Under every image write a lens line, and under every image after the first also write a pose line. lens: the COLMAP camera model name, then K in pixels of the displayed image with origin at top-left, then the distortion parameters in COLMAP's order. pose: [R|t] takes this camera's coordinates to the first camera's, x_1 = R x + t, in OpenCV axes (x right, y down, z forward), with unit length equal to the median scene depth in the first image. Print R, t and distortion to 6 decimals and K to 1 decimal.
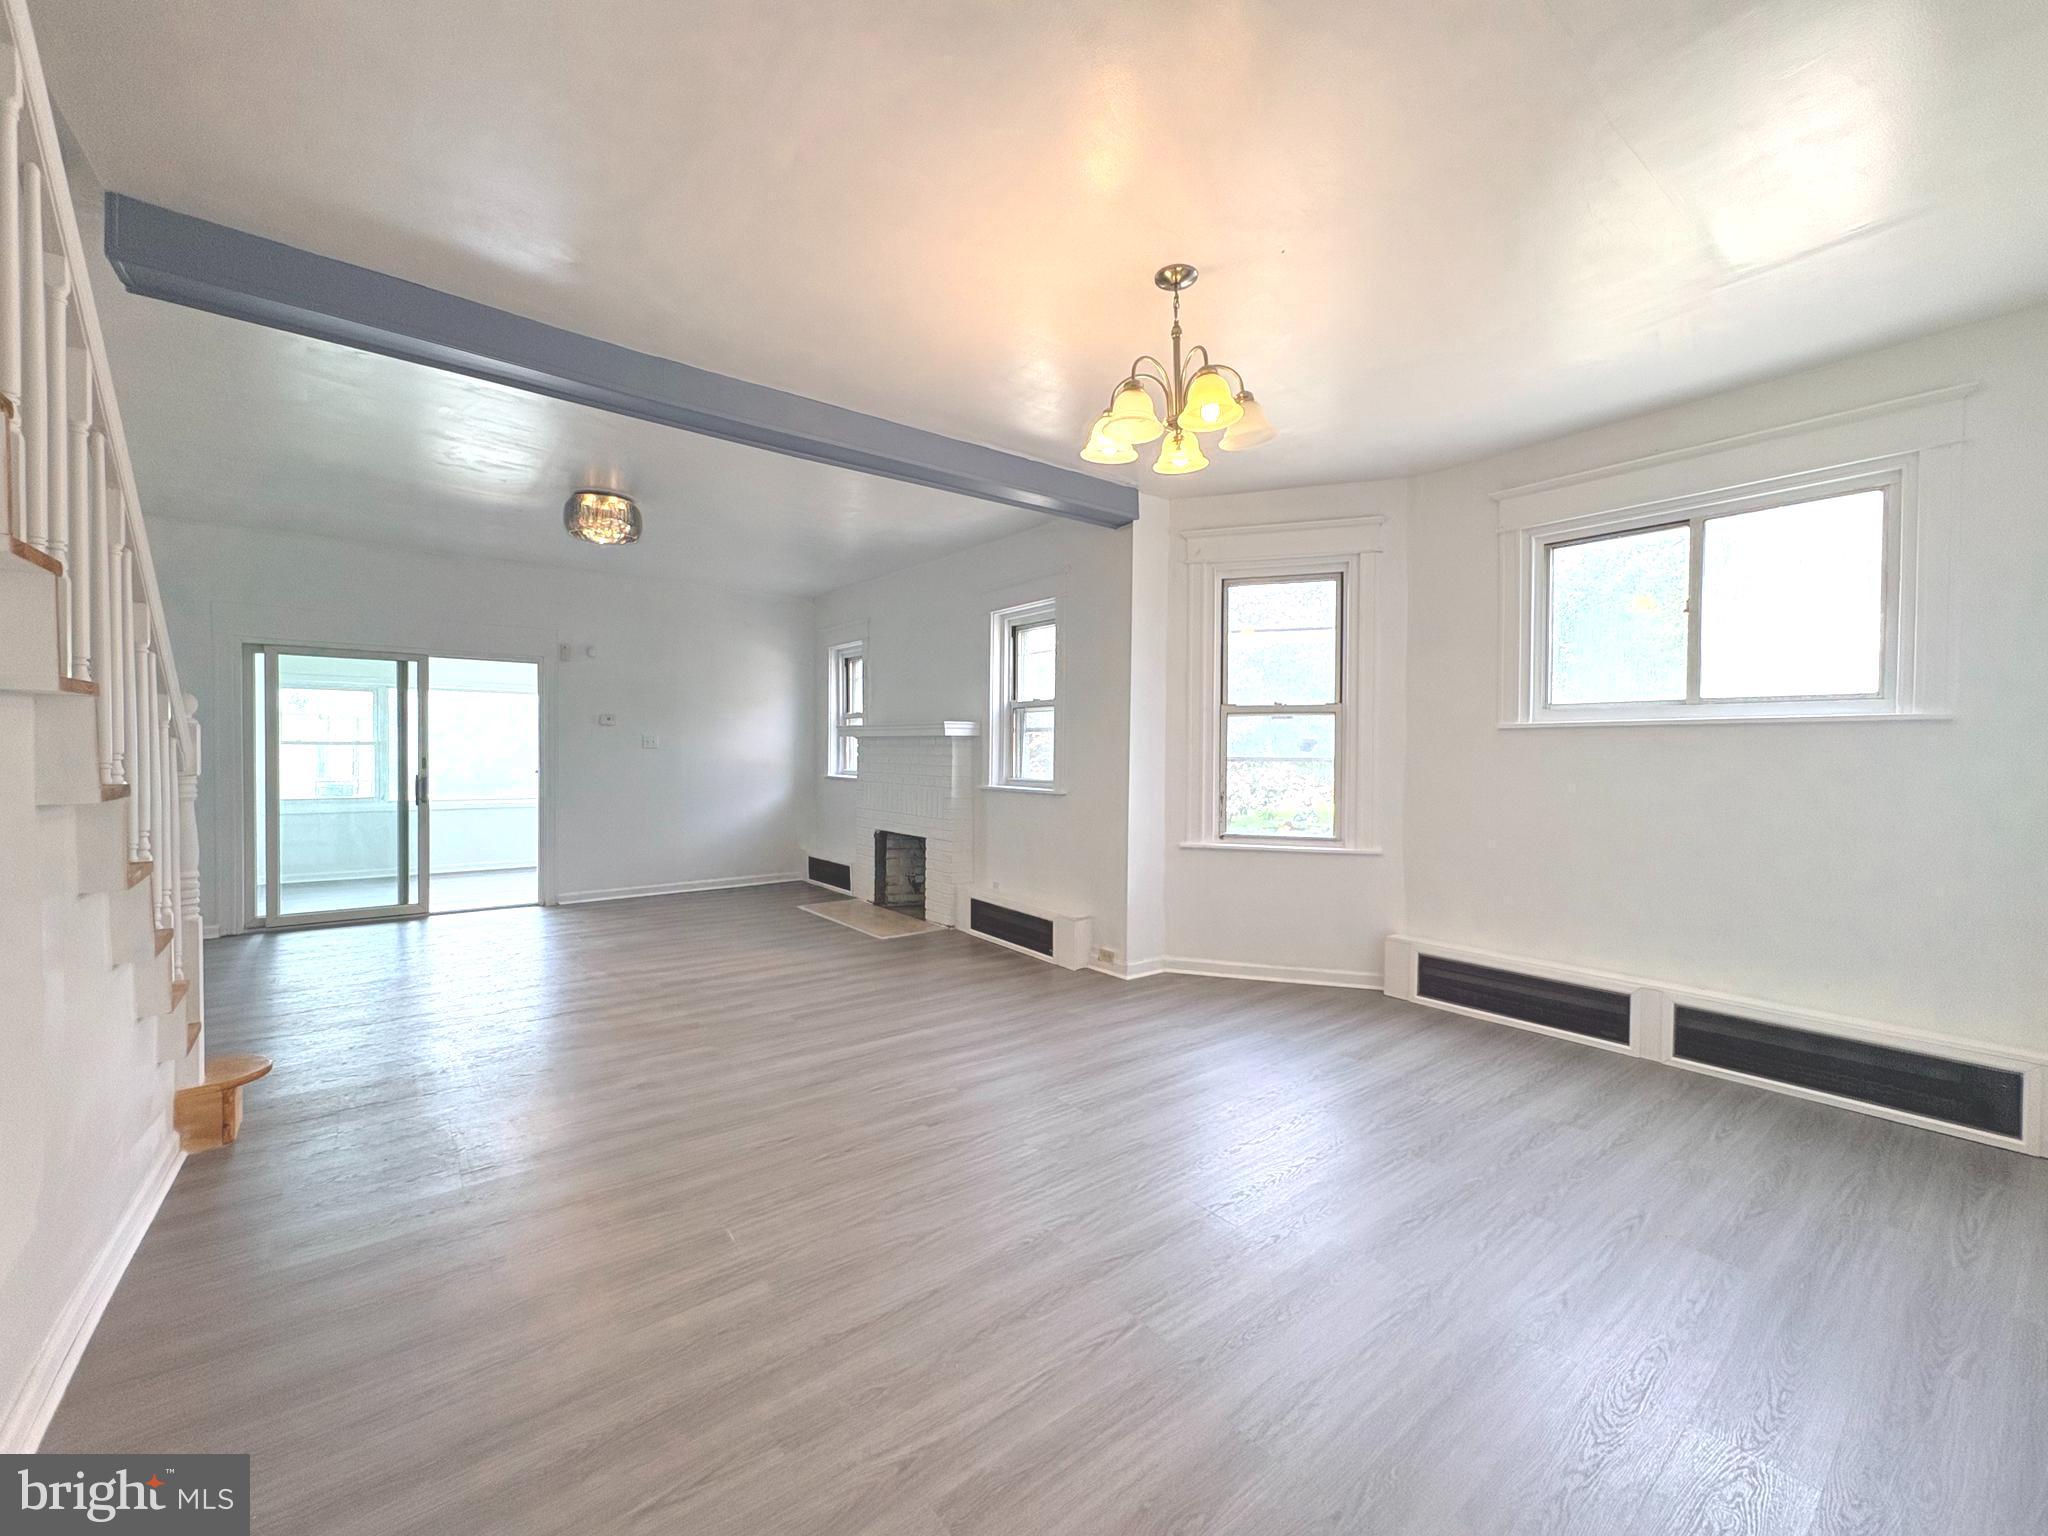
lens RADIAL K [[819.3, 0, 1020.0], [0, 819.3, 774.7], [0, 0, 1]] dist [0.001077, -0.000536]
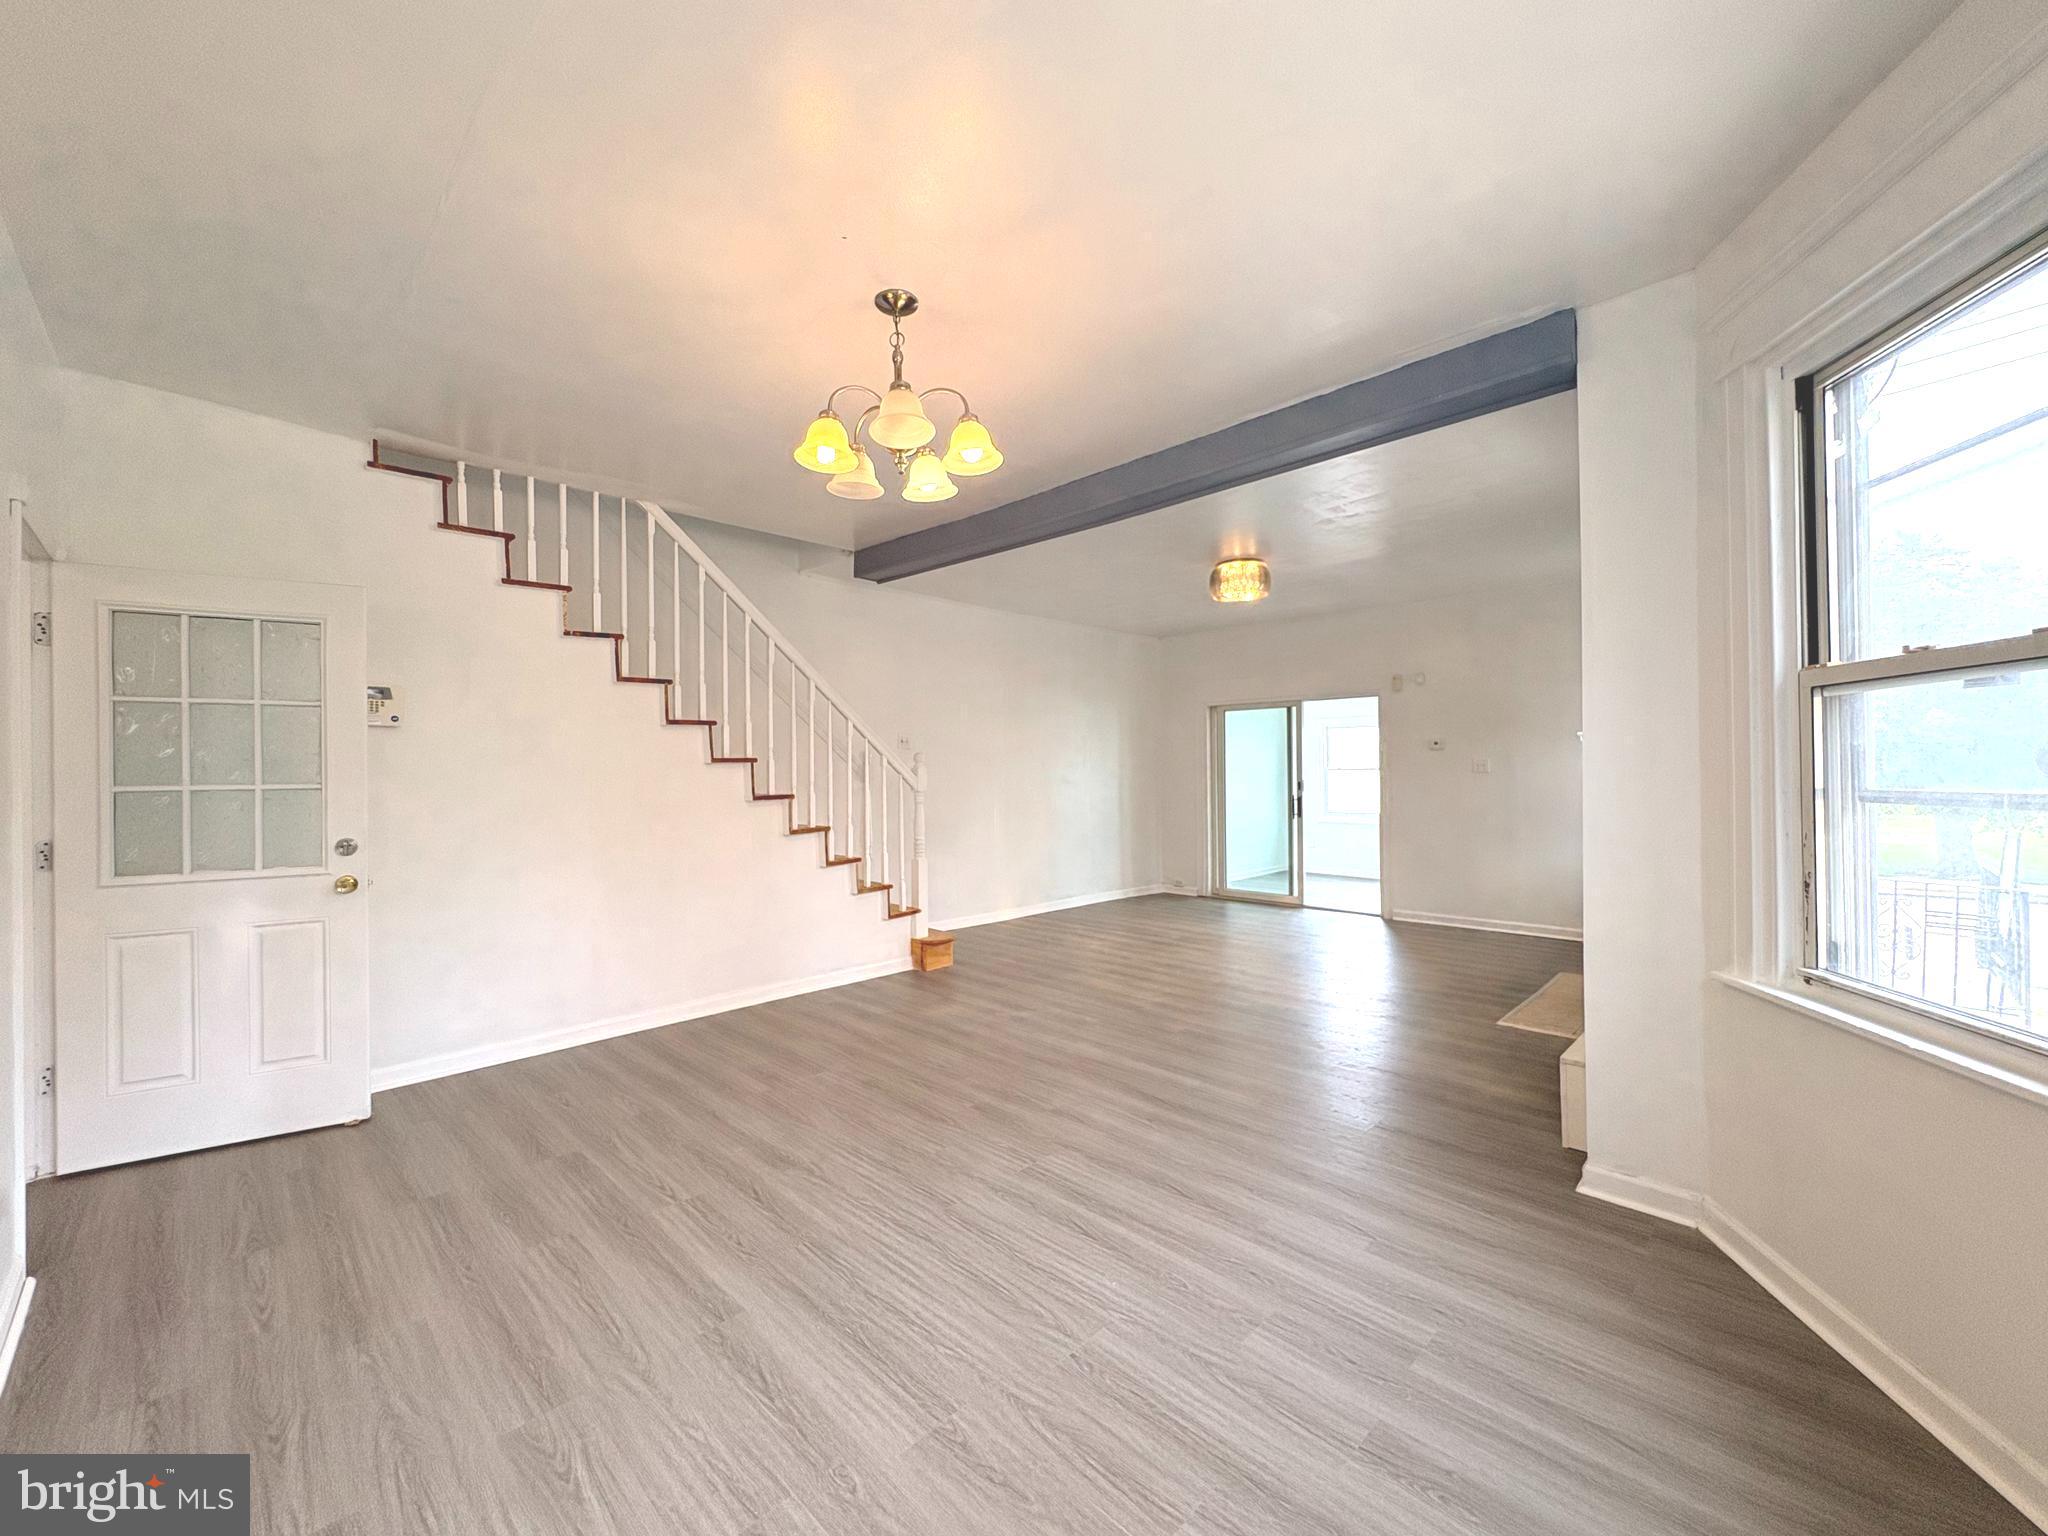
lens RADIAL K [[819.3, 0, 1025.2], [0, 819.3, 770.4], [0, 0, 1]] dist [0.001077, -0.000536]
pose [[0.130455, -0.008893, -0.991414, 0.615869], [-0.020008, 0.999733, -0.011600, -0.019608], [0.991252, 0.021350, 0.130242, 0.536430]]
